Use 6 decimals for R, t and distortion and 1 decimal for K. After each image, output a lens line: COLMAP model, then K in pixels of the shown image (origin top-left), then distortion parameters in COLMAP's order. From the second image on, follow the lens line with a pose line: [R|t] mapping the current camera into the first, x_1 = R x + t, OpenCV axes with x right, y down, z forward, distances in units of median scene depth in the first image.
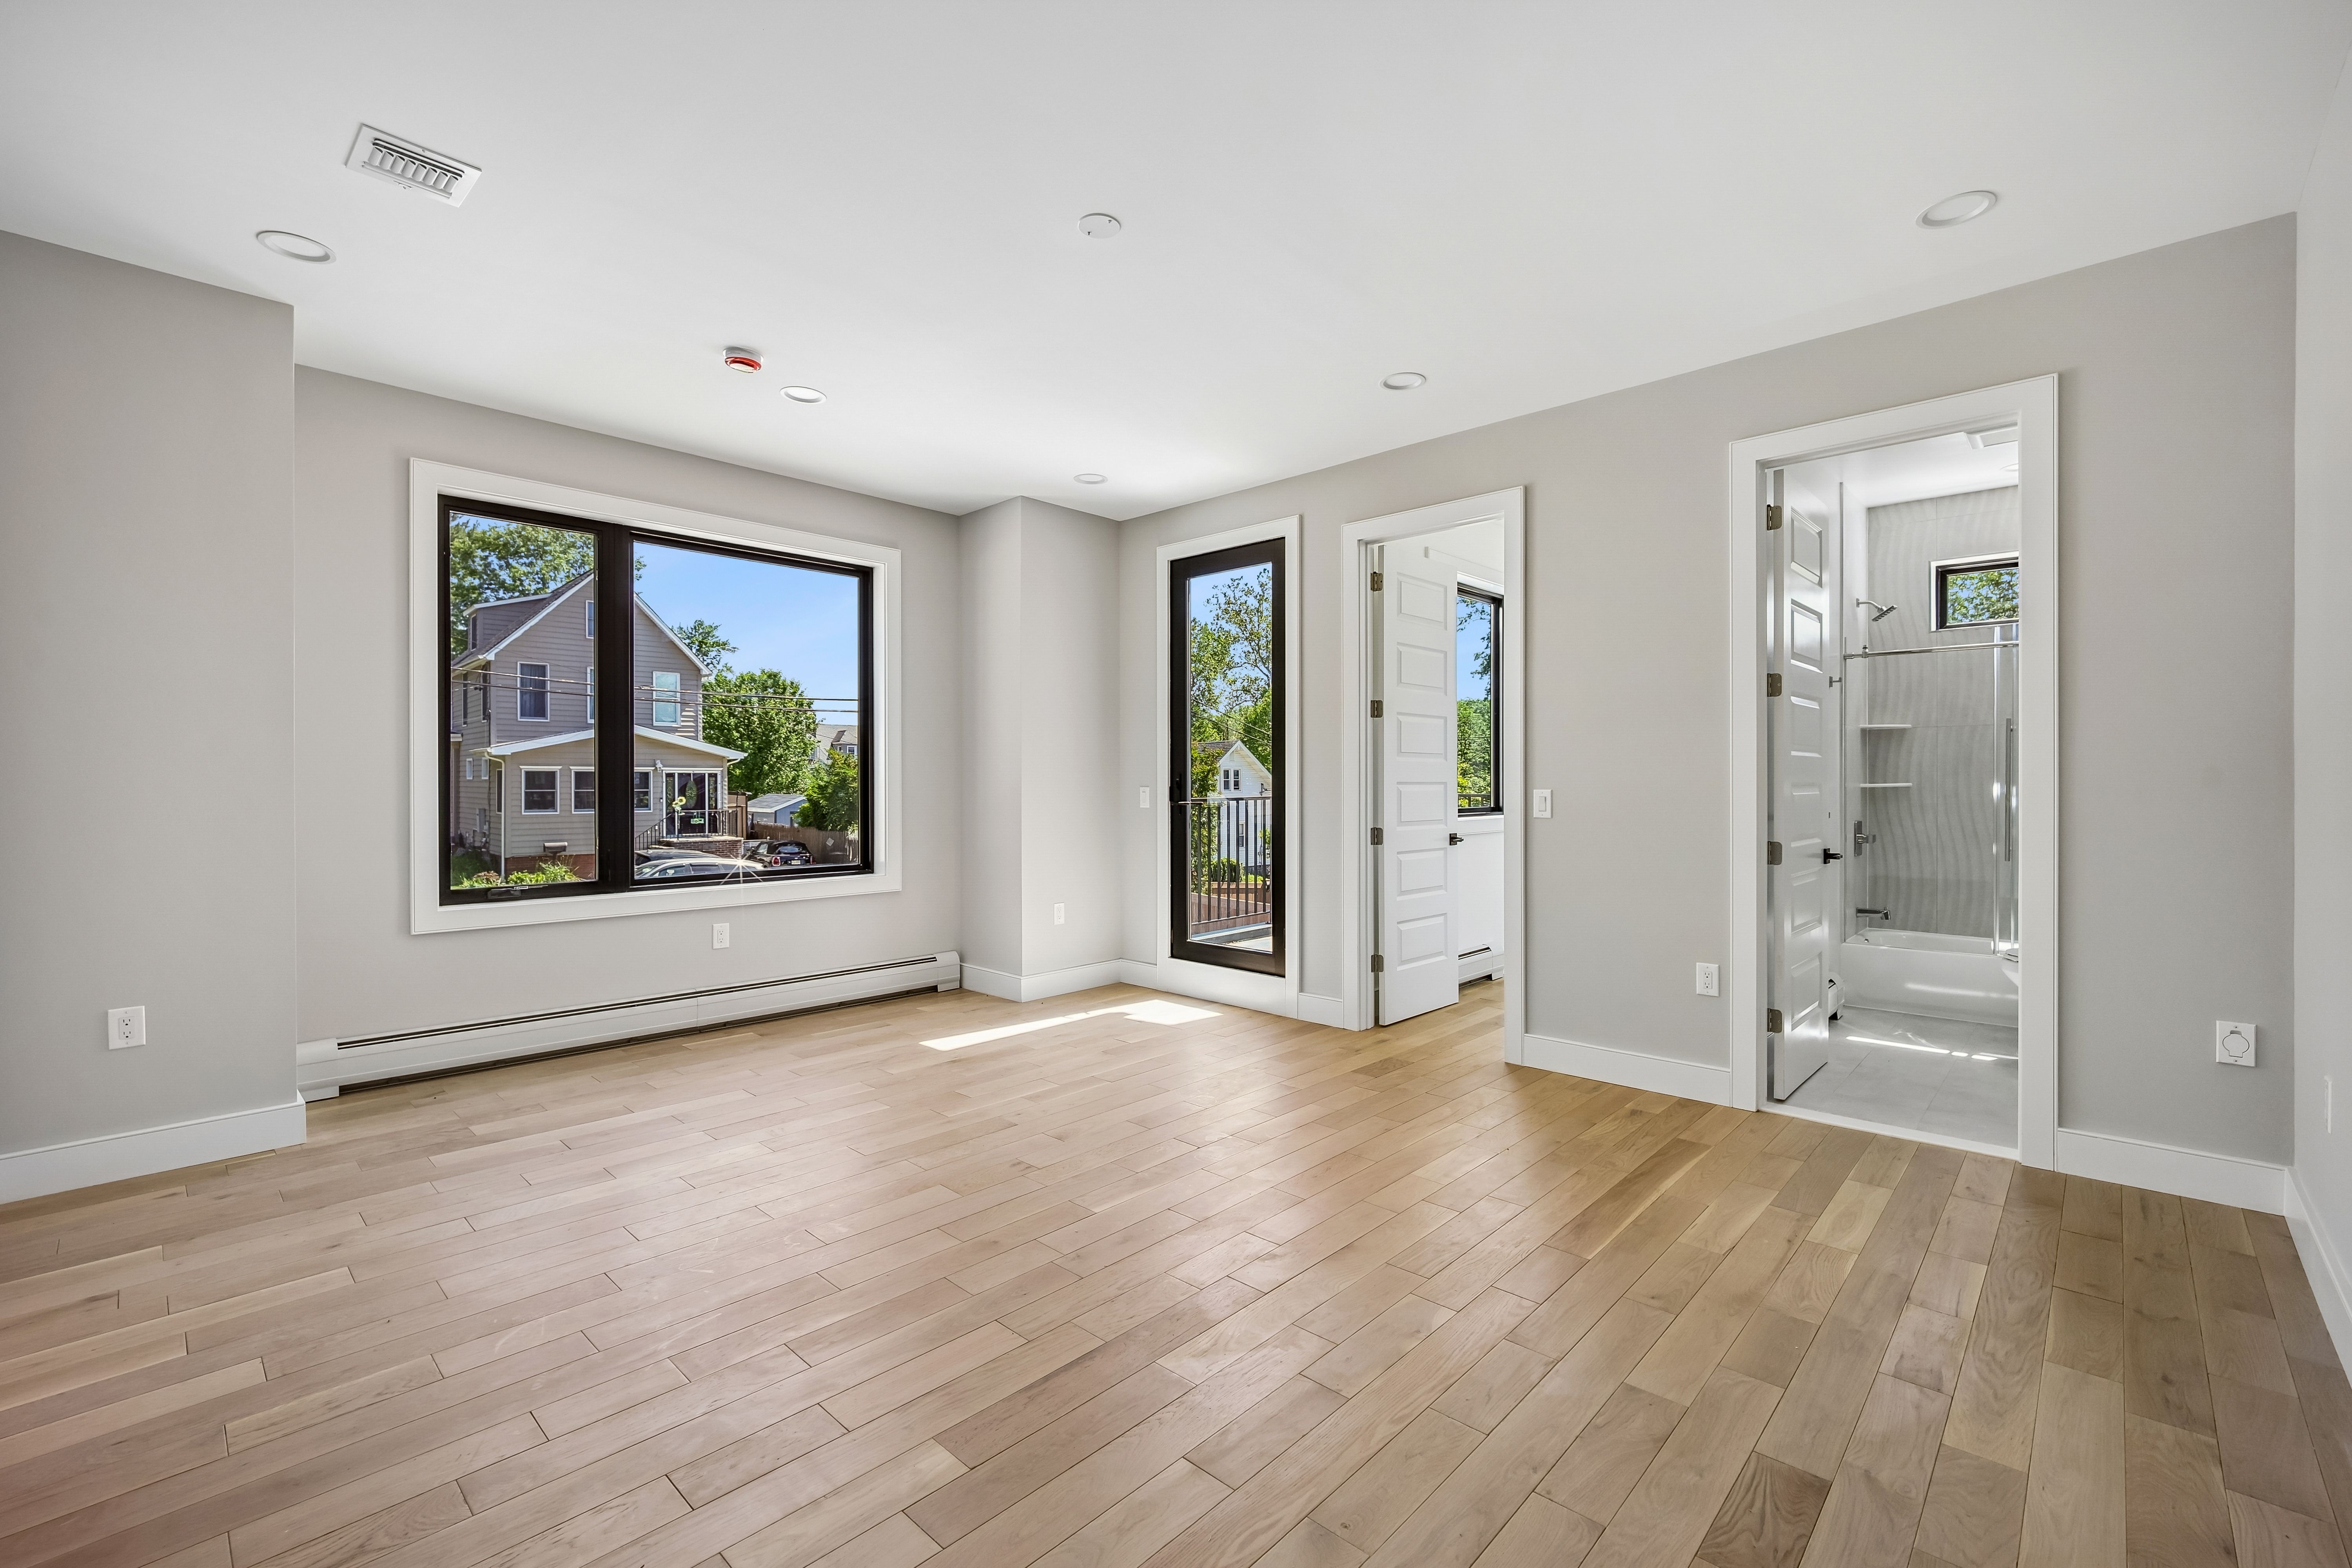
lens RADIAL K [[999.6, 0, 1171.4], [0, 999.6, 779.4], [0, 0, 1]] dist [-0.002285, -0.000626]
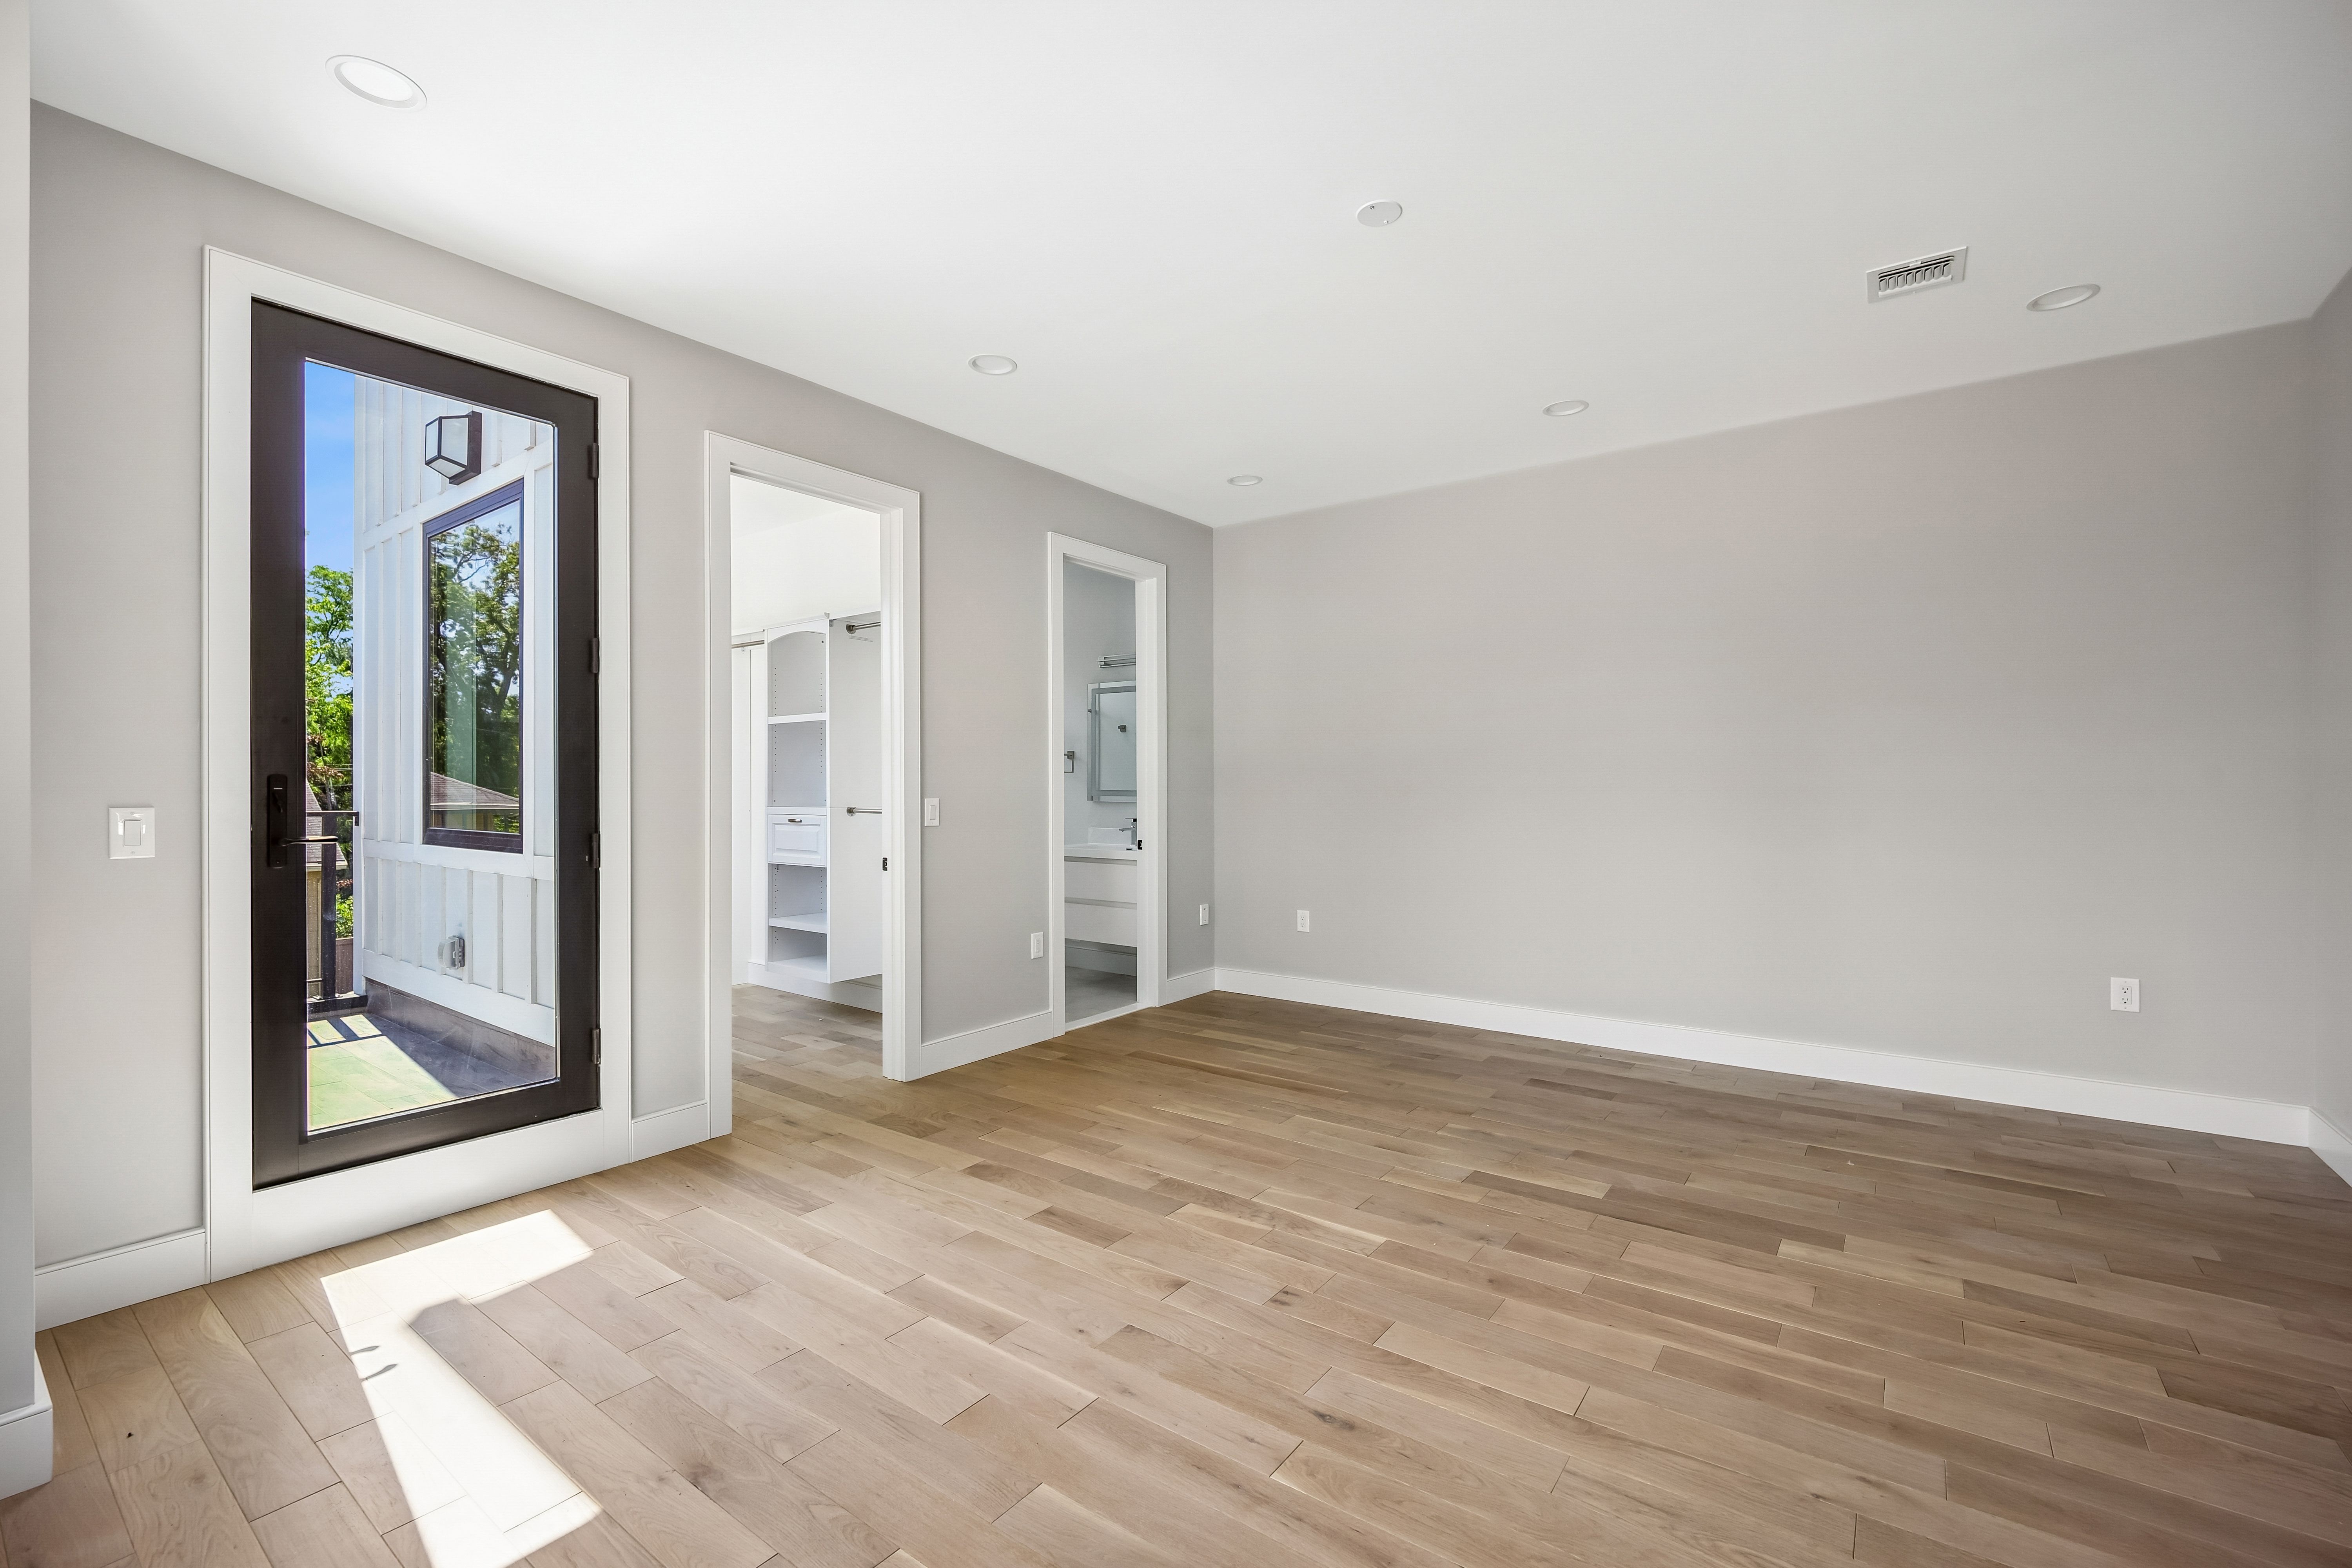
lens RADIAL K [[999.6, 0, 1170.1], [0, 999.6, 787.4], [0, 0, 1]] dist [-0.002285, -0.000626]
pose [[-0.128417, 0.001924, 0.991718, -0.749743], [-0.000352, 0.999998, -0.001985, -0.000045], [-0.991720, -0.000604, -0.128416, 0.993156]]
